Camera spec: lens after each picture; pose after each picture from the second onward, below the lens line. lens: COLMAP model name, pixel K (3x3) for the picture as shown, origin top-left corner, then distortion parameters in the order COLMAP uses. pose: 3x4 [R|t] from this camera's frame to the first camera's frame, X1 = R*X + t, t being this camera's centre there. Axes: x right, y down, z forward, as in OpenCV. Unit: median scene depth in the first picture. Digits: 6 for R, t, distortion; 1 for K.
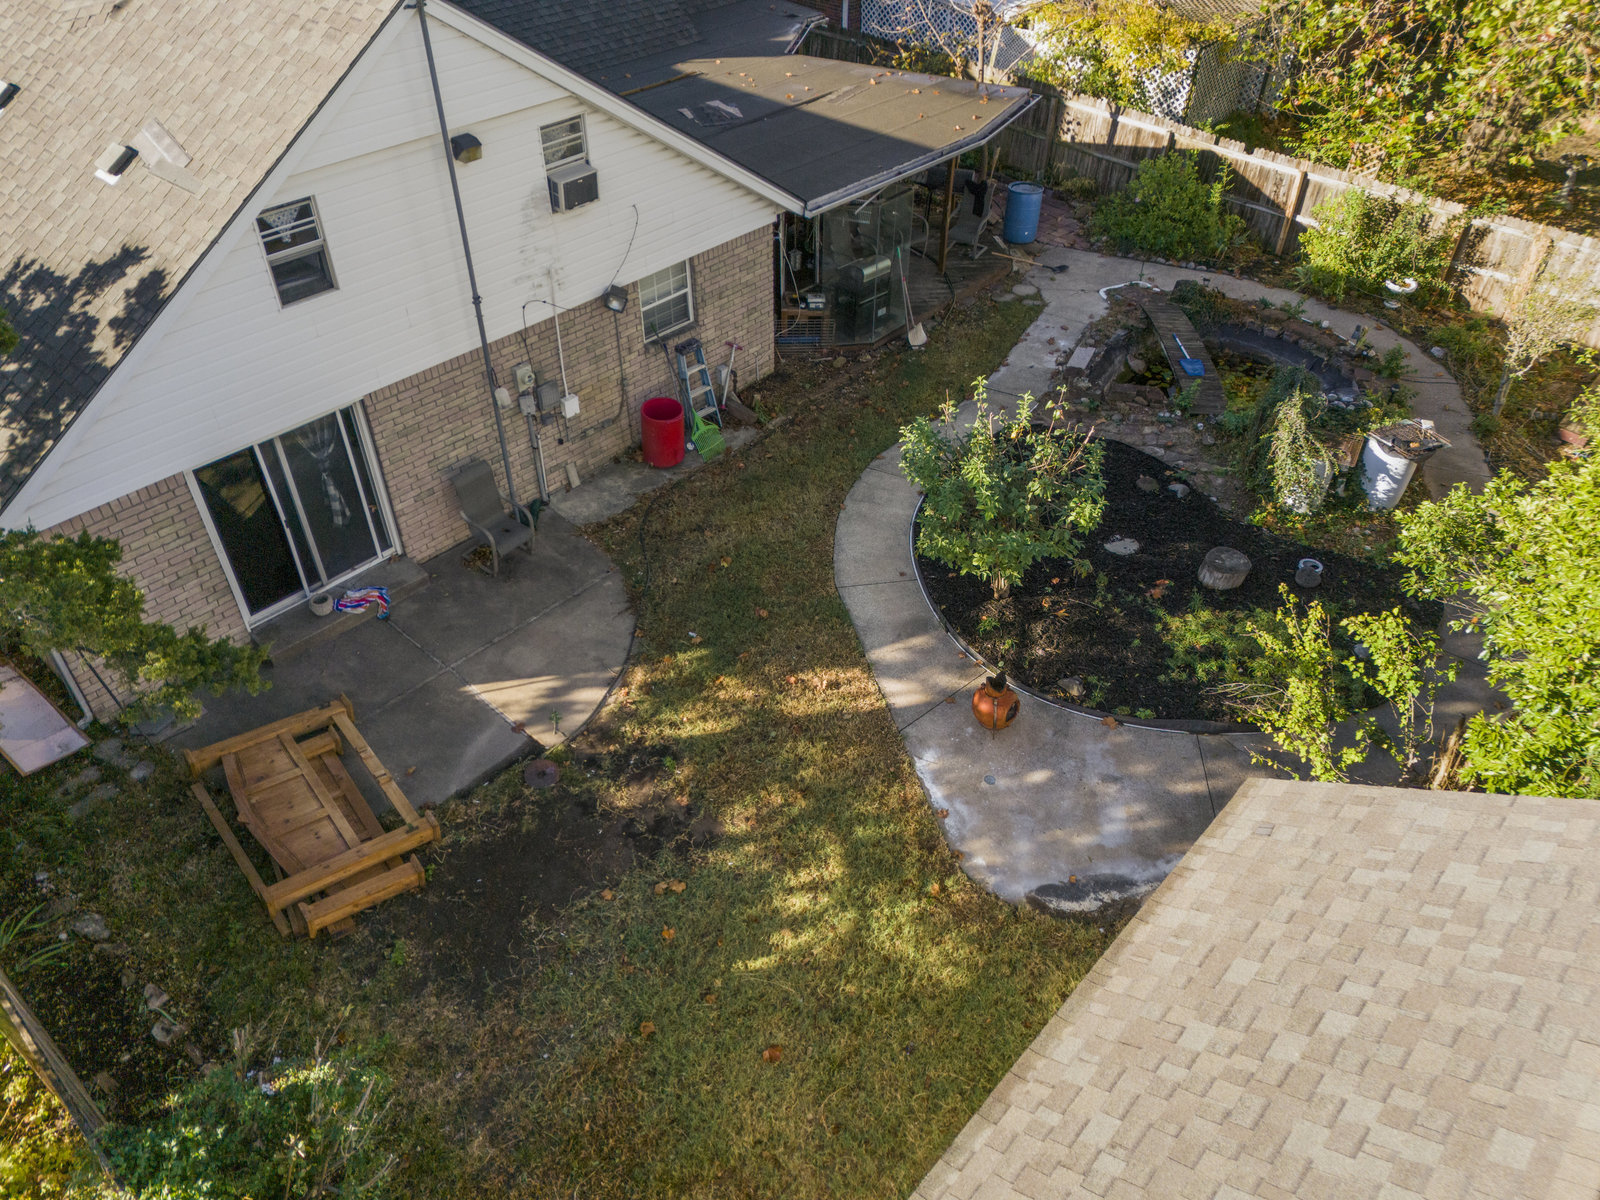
lens RADIAL K [[1160.9, 0, 808.8], [0, 1160.9, 589.9], [0, 0, 1]] dist [0.080374, -0.085384]
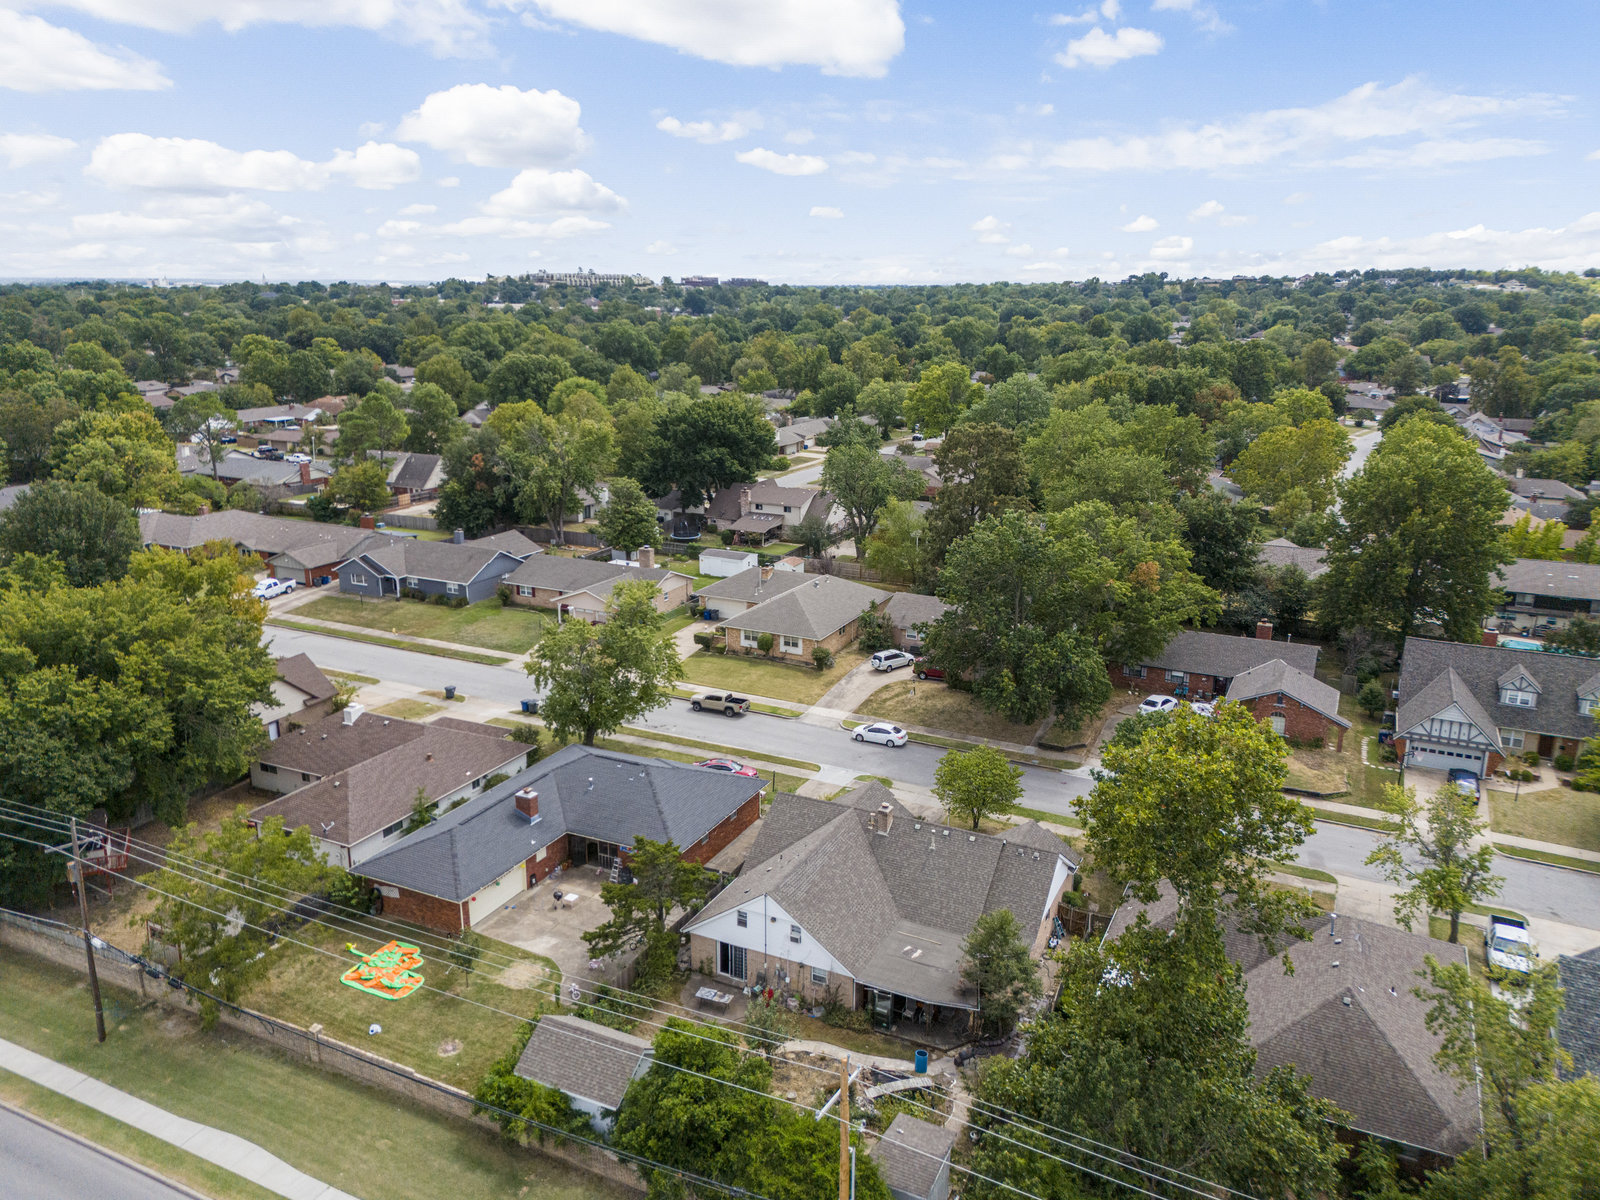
lens RADIAL K [[1136.9, 0, 827.2], [0, 1136.9, 598.3], [0, 0, 1]] dist [0.106810, -0.123649]
pose [[0.305688, 0.248639, -0.919094, 3.824528], [-0.615973, 0.787724, 0.008230, -1.570708], [0.726039, 0.563621, 0.393953, -1.534067]]
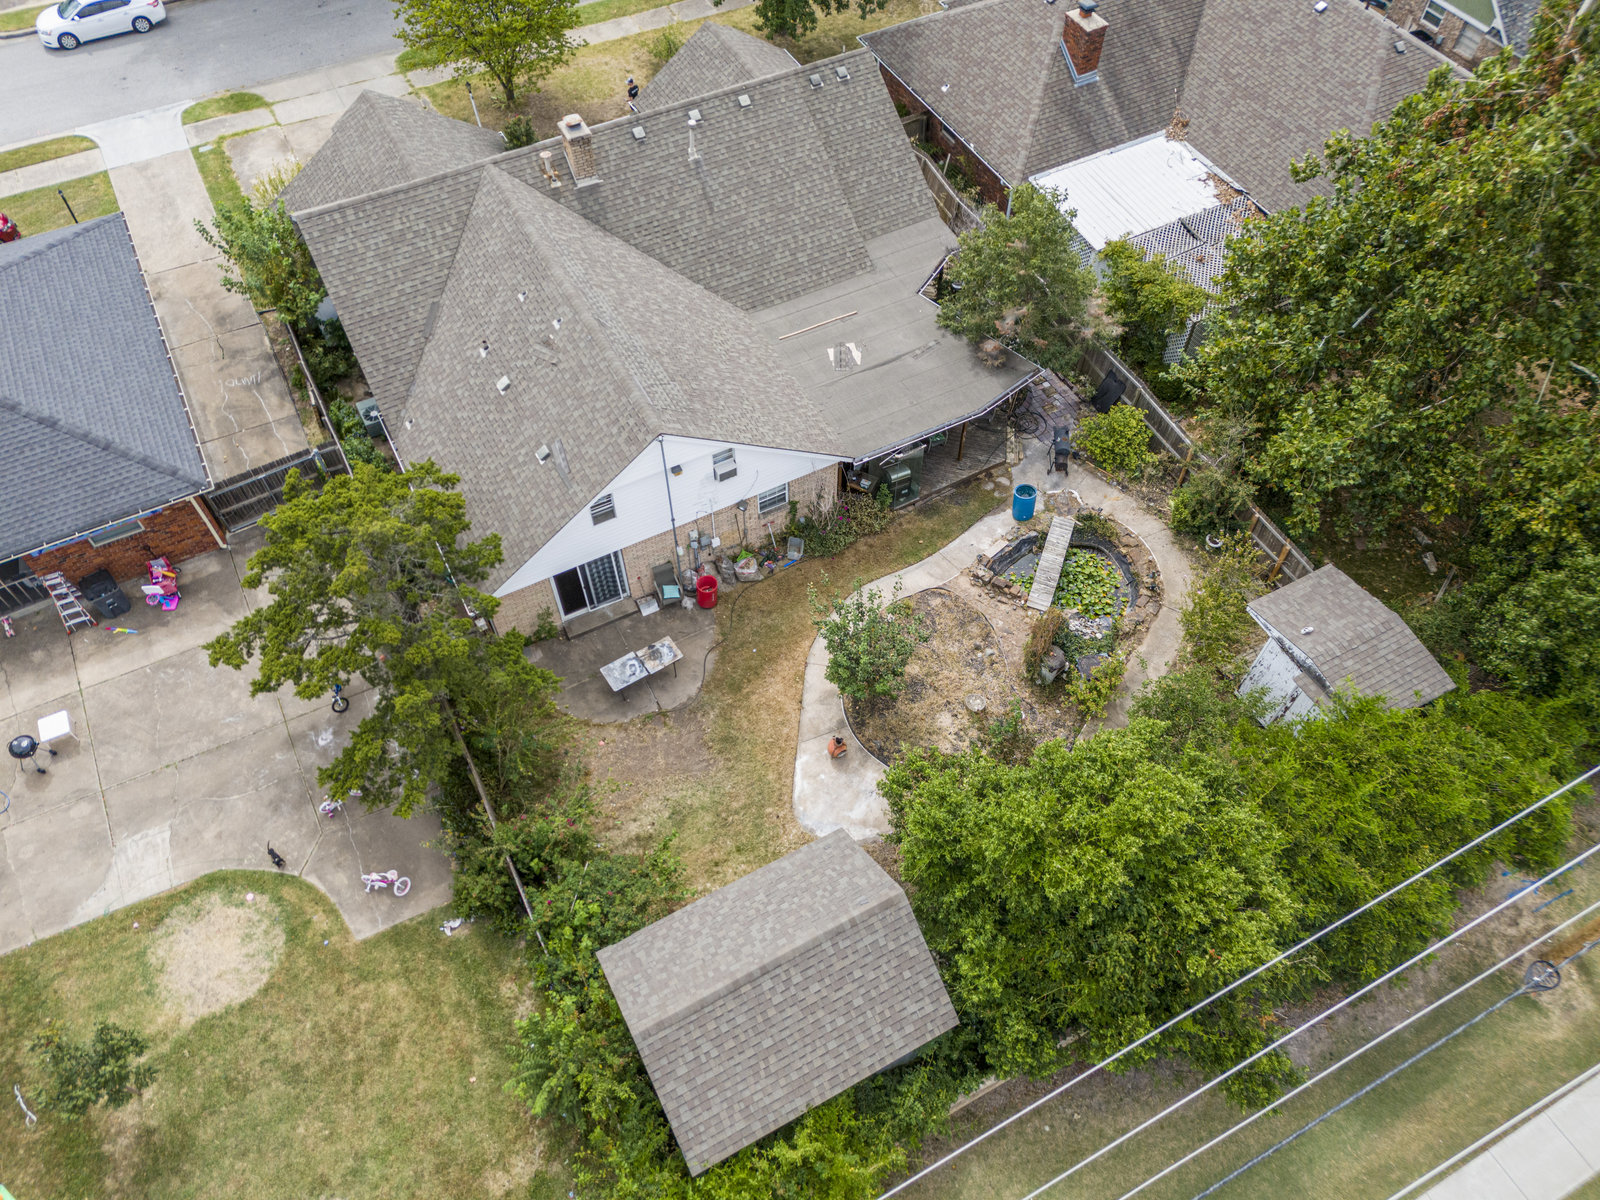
lens RADIAL K [[1160.9, 0, 808.8], [0, 1160.9, 589.9], [0, 0, 1]] dist [0.080374, -0.085384]
pose [[0.944118, 0.266138, -0.194452, 0.445565], [-0.208849, 0.939434, 0.271746, -0.777381], [0.254997, -0.215949, 0.942519, -1.110601]]
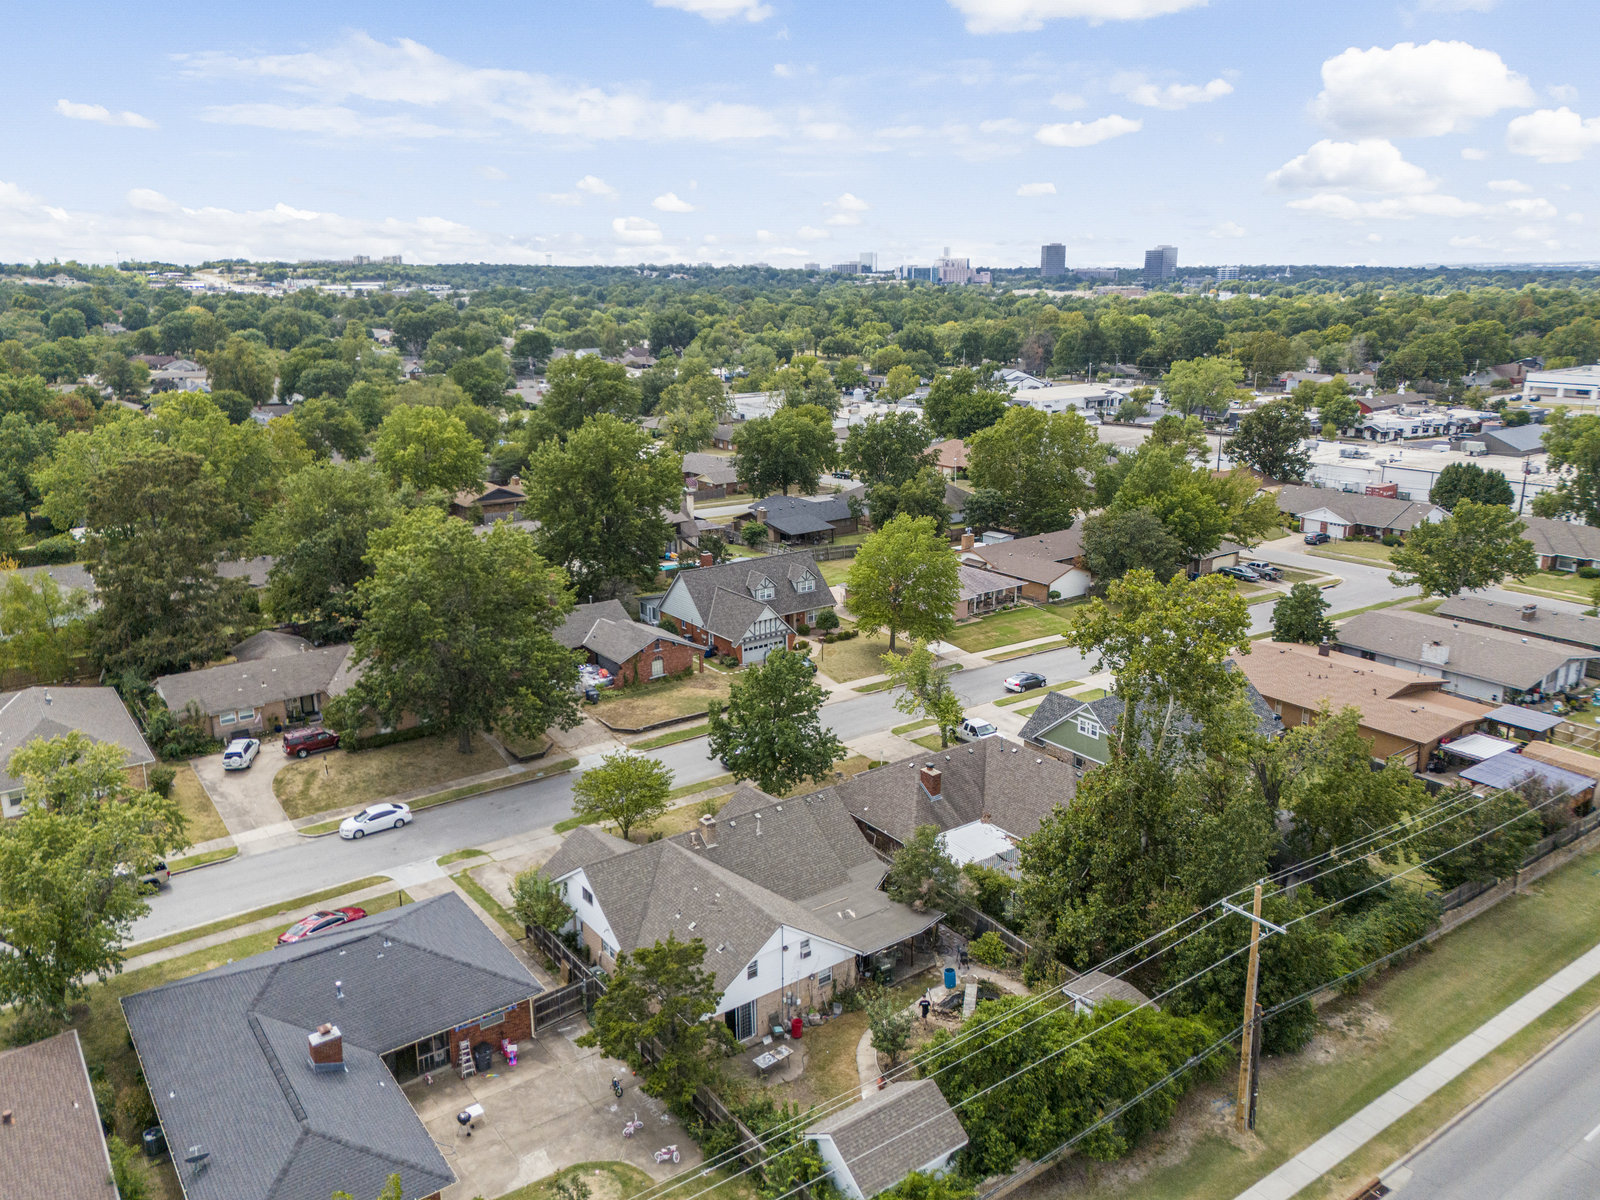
lens RADIAL K [[1160.9, 0, 808.8], [0, 1160.9, 589.9], [0, 0, 1]] dist [0.080374, -0.085384]
pose [[0.981567, 0.040039, -0.186876, 0.618066], [-0.115536, 0.903221, -0.413332, 0.266165], [0.152241, 0.427304, 0.891198, -3.738001]]
